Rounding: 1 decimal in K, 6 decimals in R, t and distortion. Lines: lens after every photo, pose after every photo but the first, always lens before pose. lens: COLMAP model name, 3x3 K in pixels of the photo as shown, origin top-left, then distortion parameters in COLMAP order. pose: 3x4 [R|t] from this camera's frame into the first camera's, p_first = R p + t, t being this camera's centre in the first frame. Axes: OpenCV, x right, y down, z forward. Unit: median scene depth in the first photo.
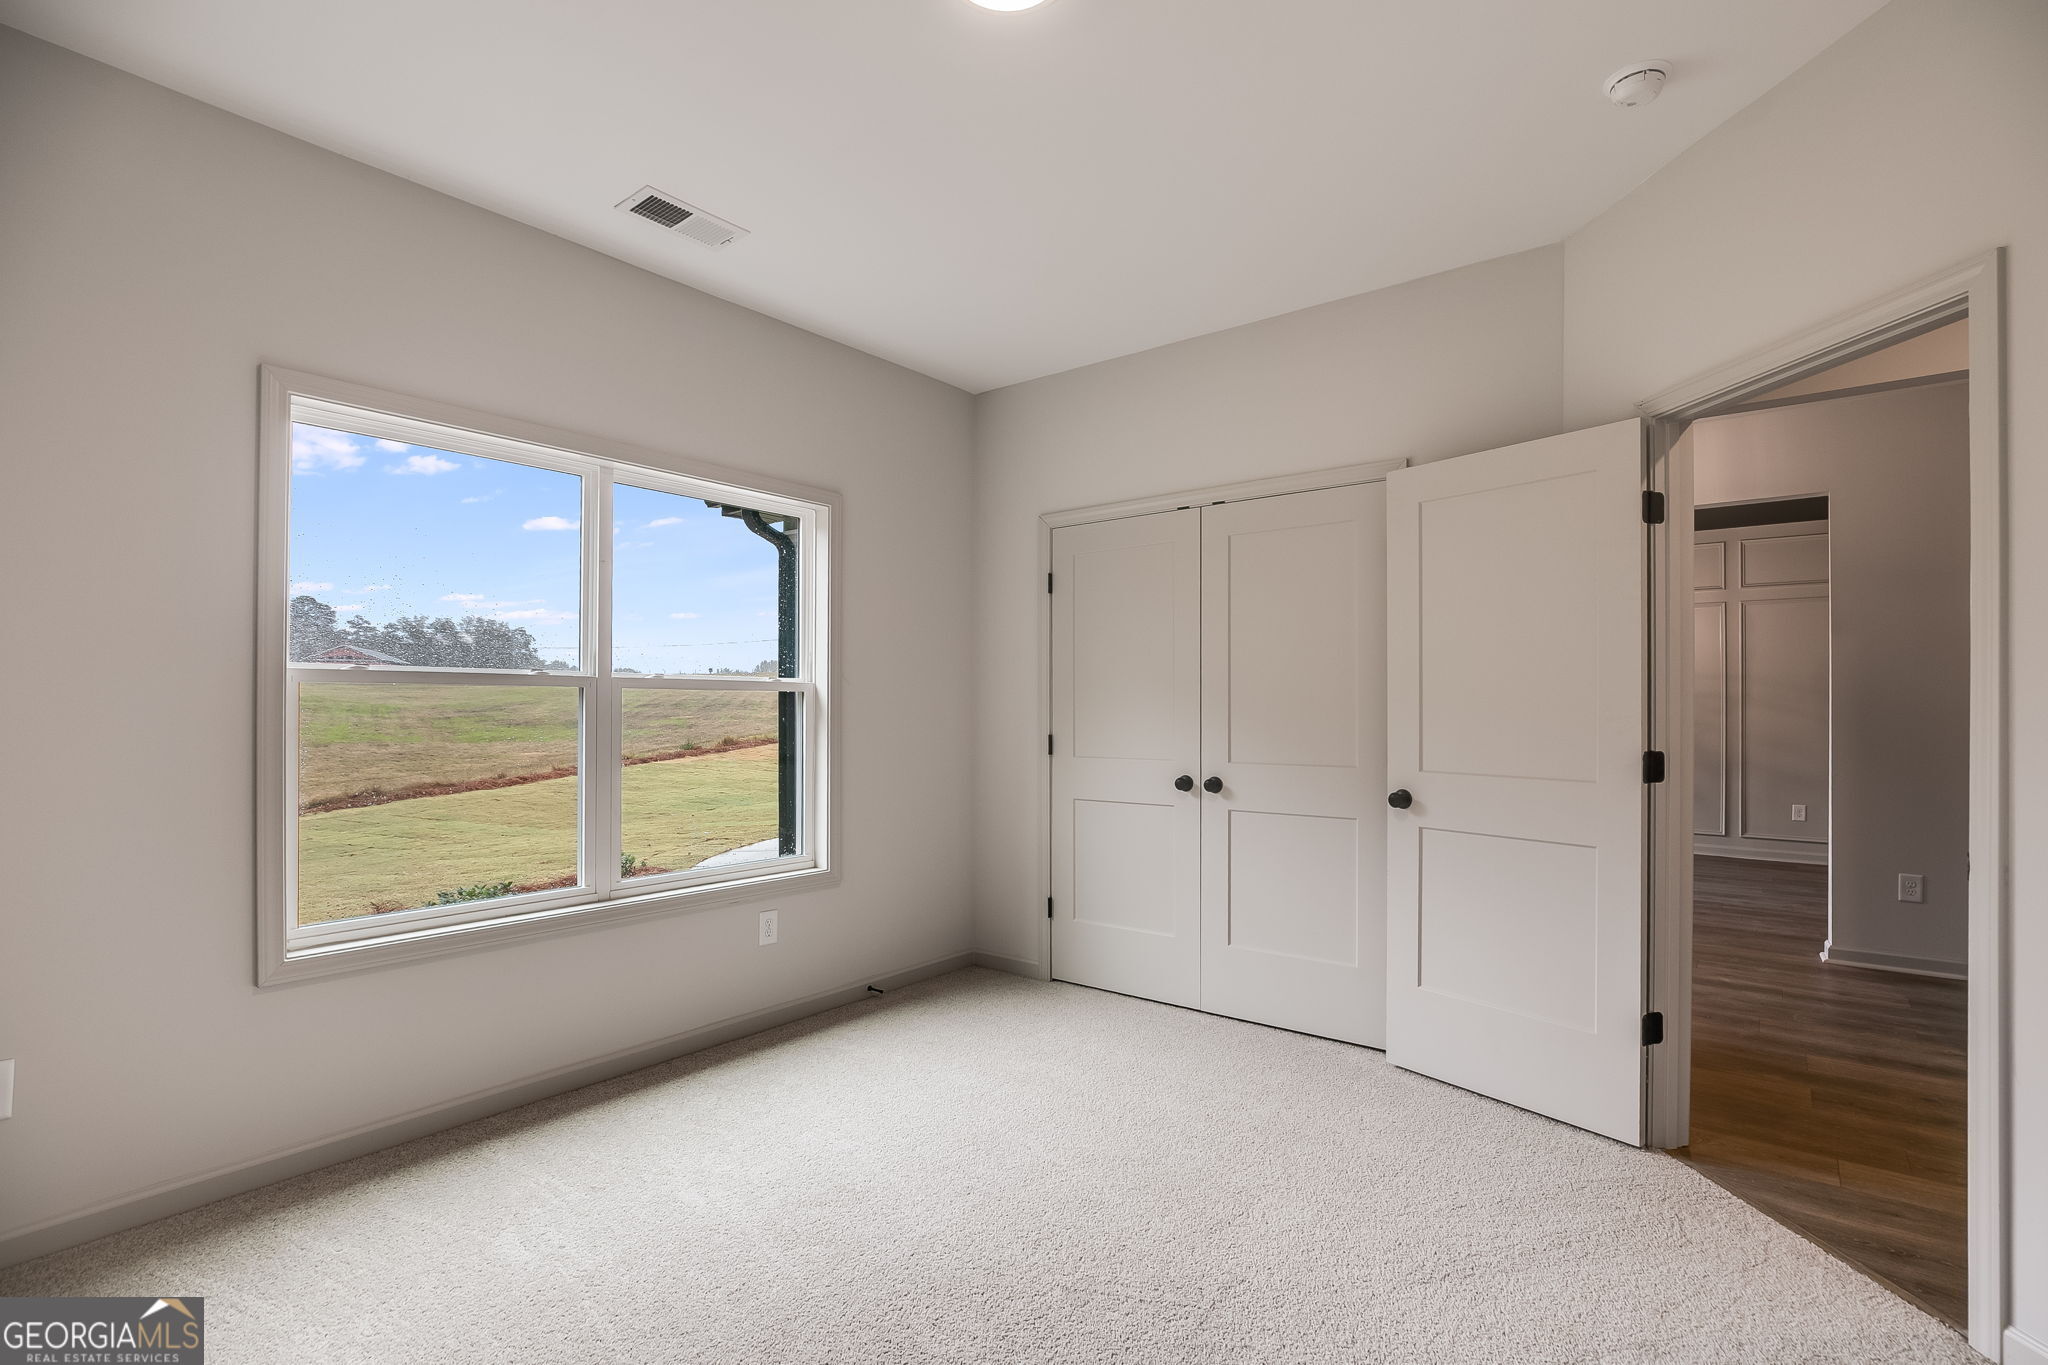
lens RADIAL K [[998.1, 0, 1024.0], [0, 998.1, 682.5], [0, 0, 1]] dist [0.030804, 0.000359]
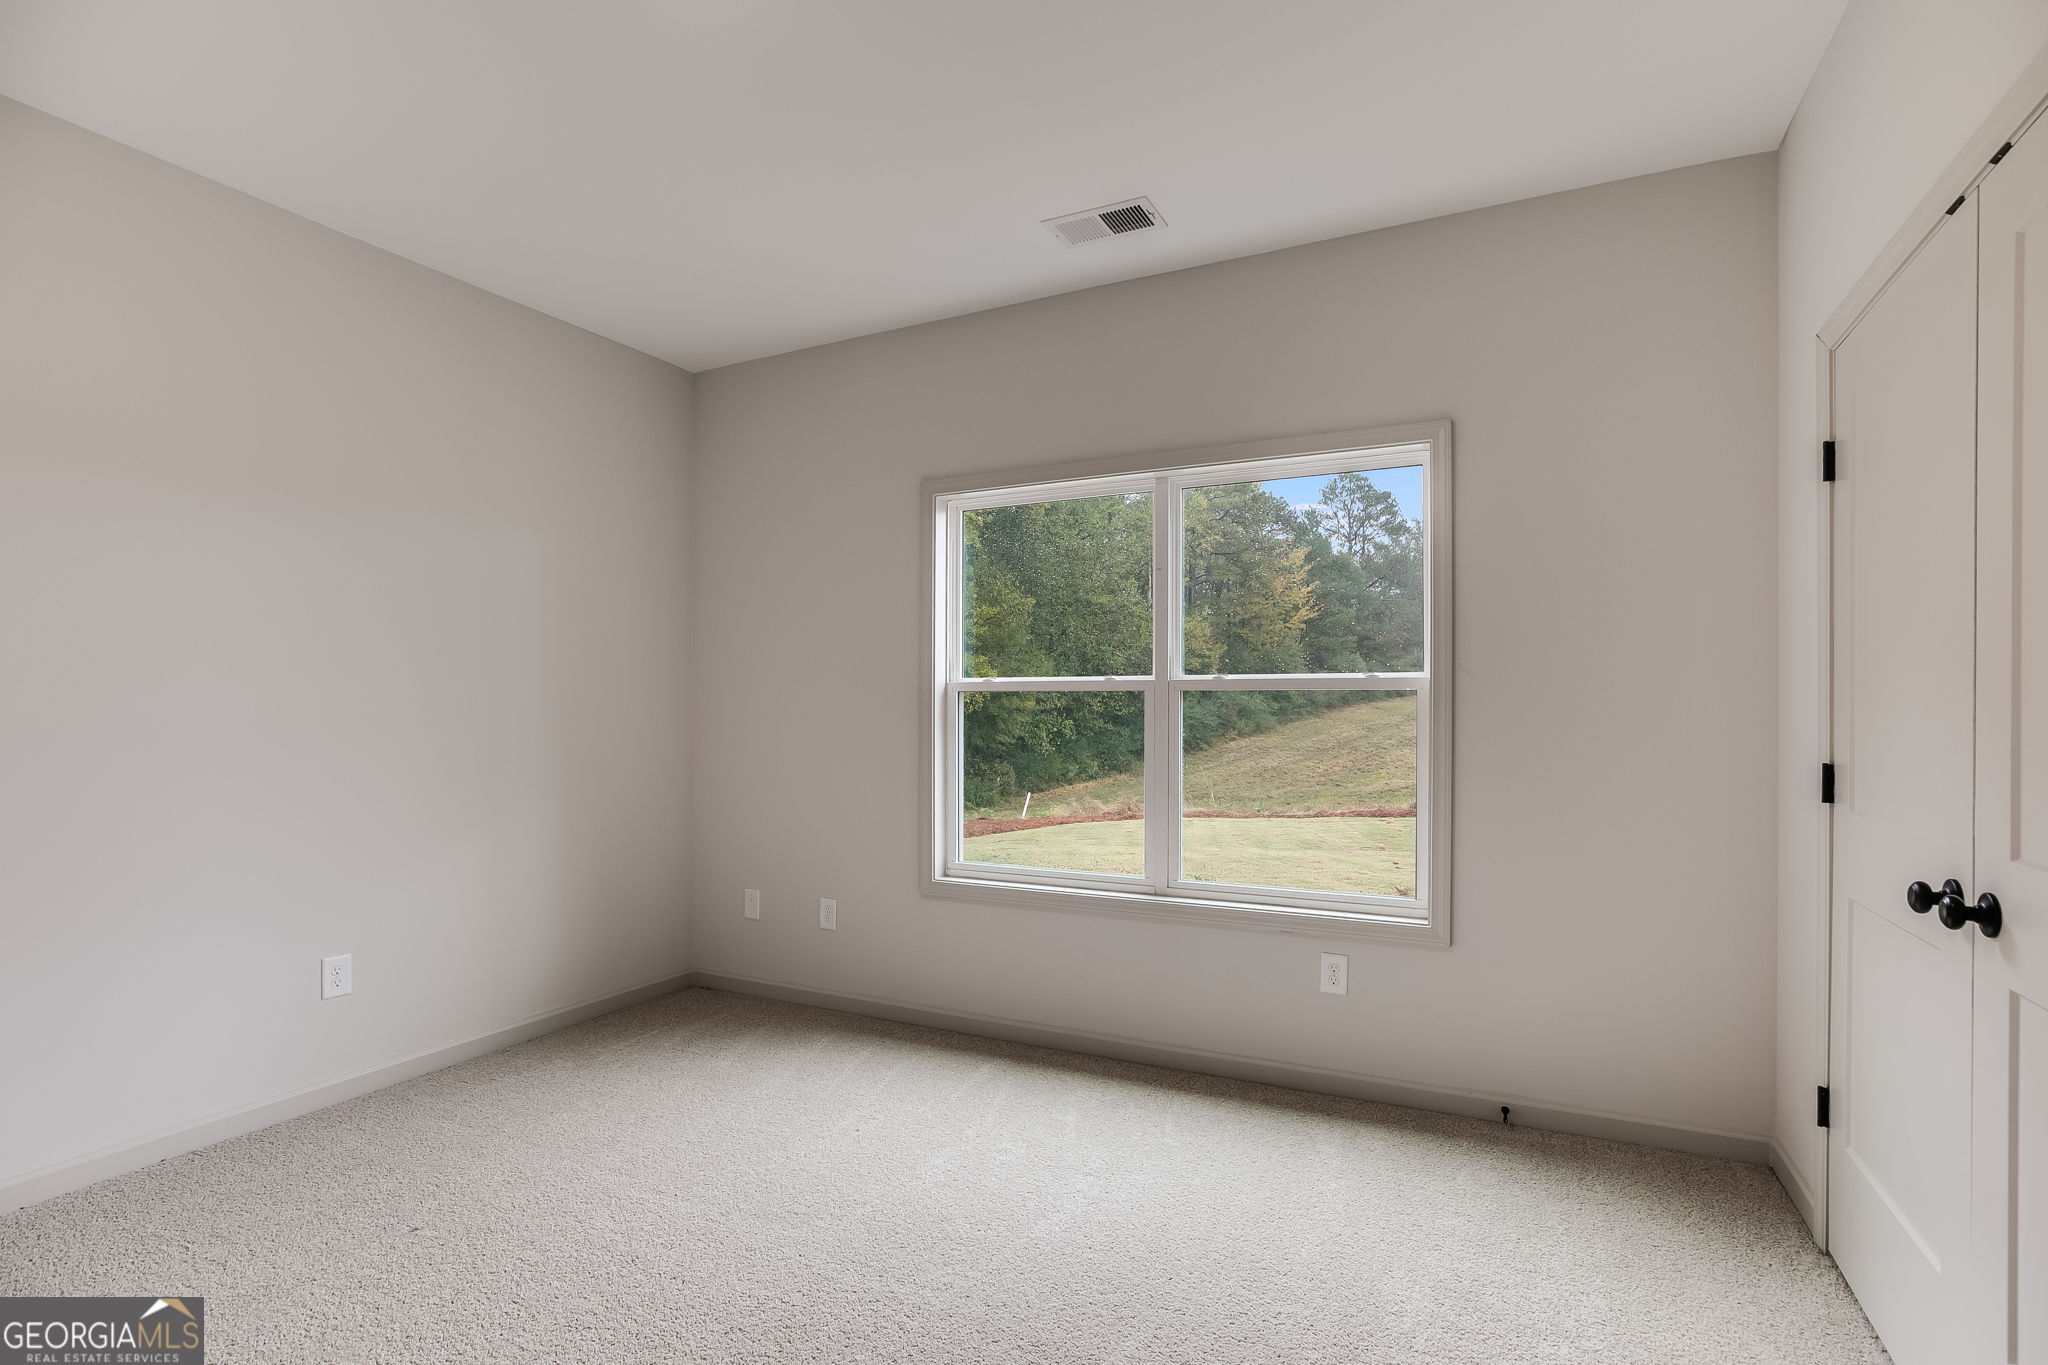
lens RADIAL K [[963.3, 0, 1028.8], [0, 963.3, 700.4], [0, 0, 1]] dist [-0.000787, 0.000056]
pose [[0.227528, -0.009497, -0.973725, 0.466447], [0.022539, 0.999736, -0.004484, 0.015157], [0.973511, -0.020926, 0.227682, 0.572426]]
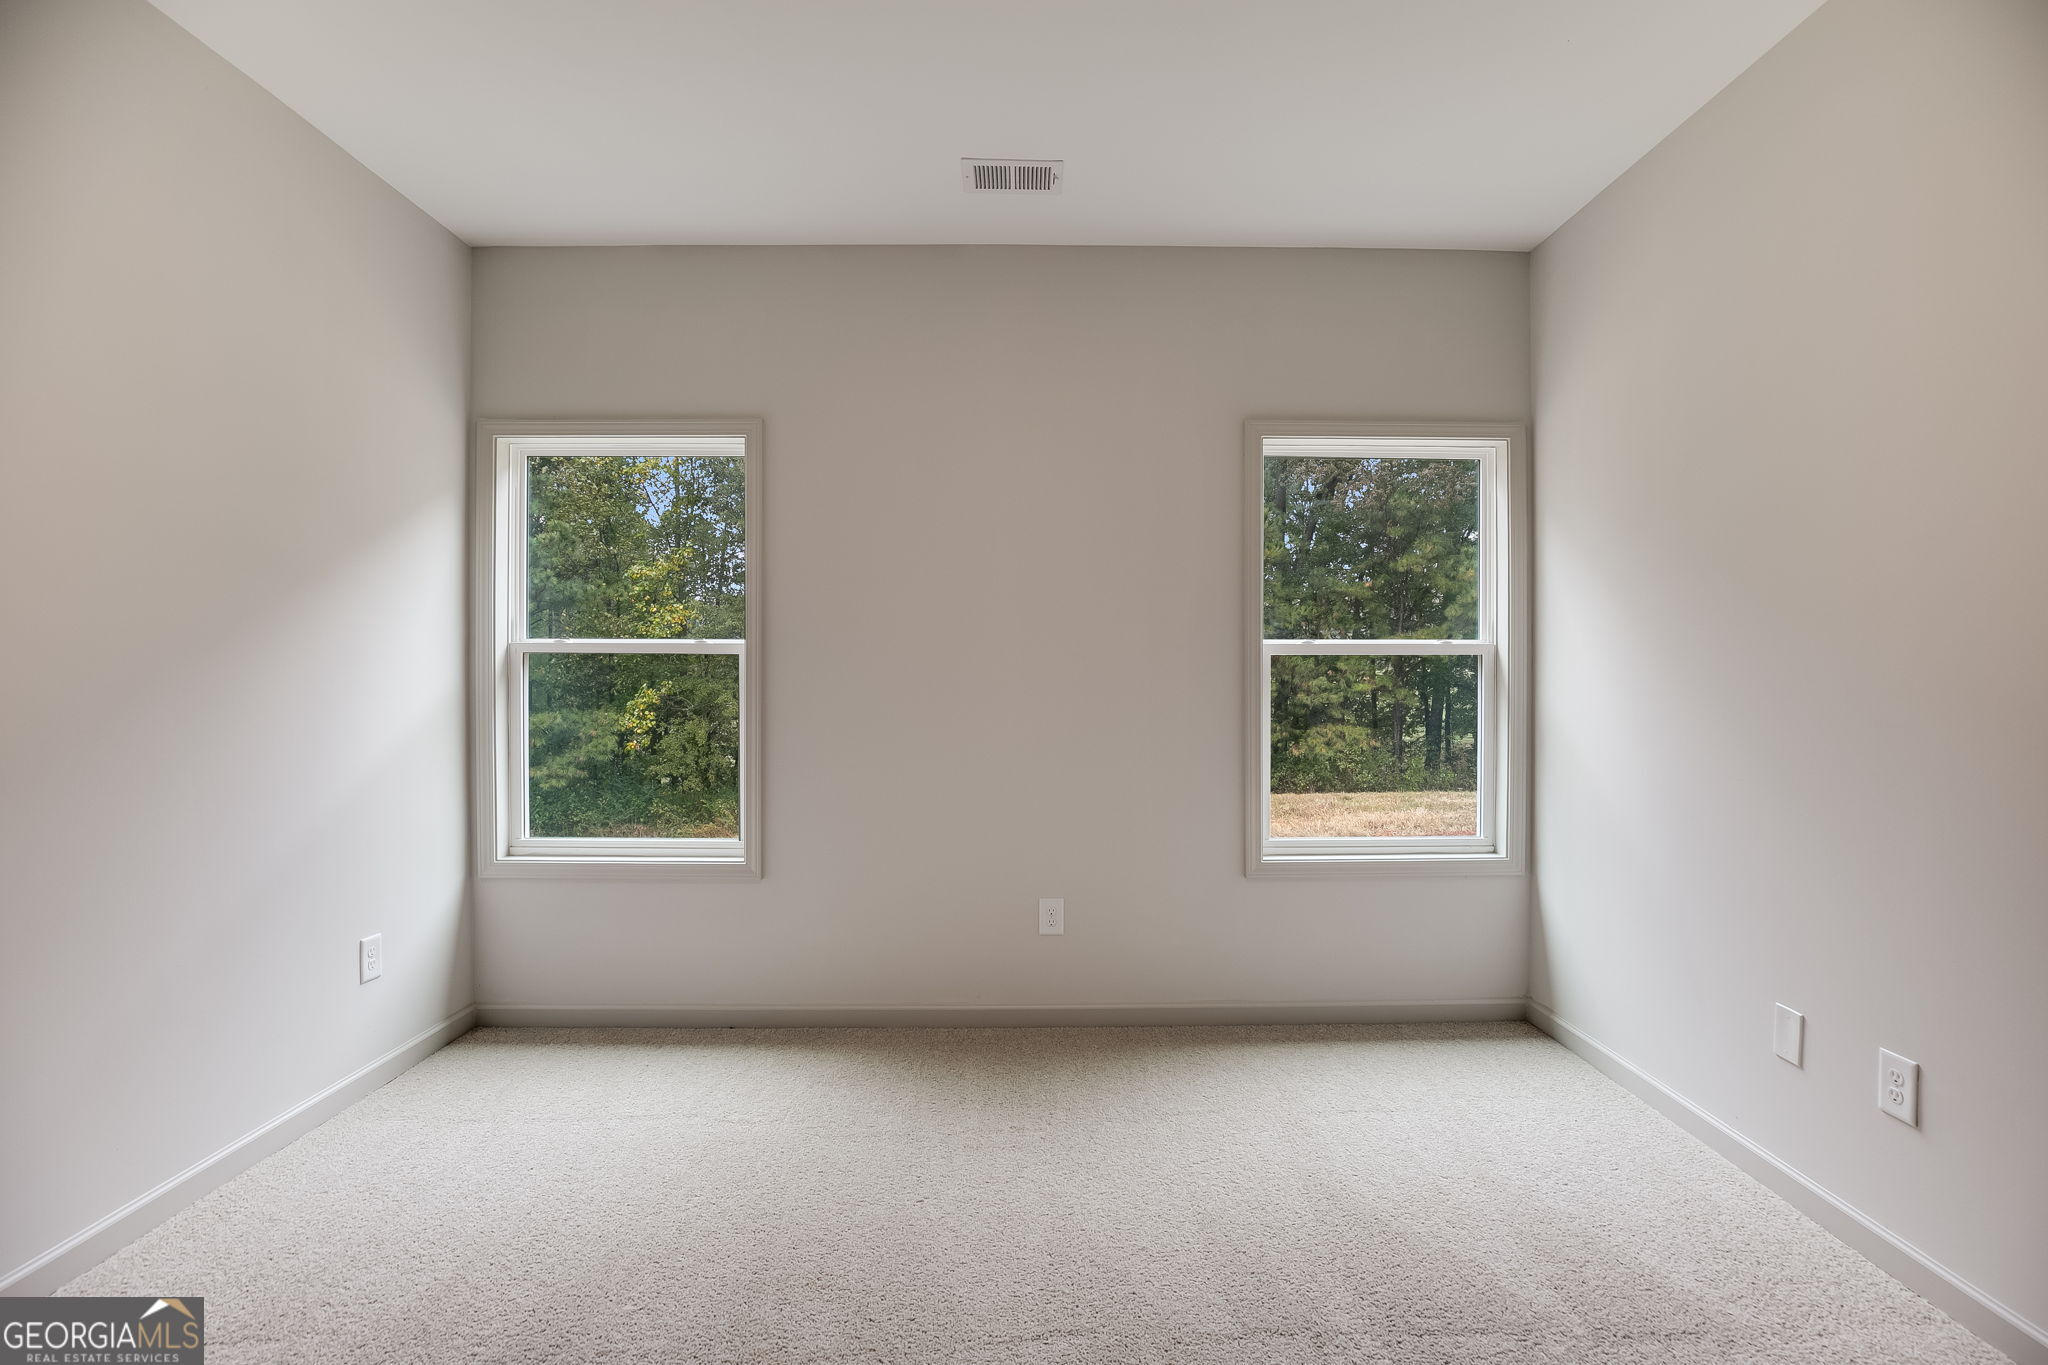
lens RADIAL K [[932.0, 0, 1024.0], [0, 932.0, 682.5], [0, 0, 1]] dist [-0.081133, 0.000013]
pose [[0.638892, 0.007227, -0.769262, 0.367688], [0.020543, 0.999439, 0.026451, 0.011416], [0.769022, -0.032702, 0.638386, 0.451451]]
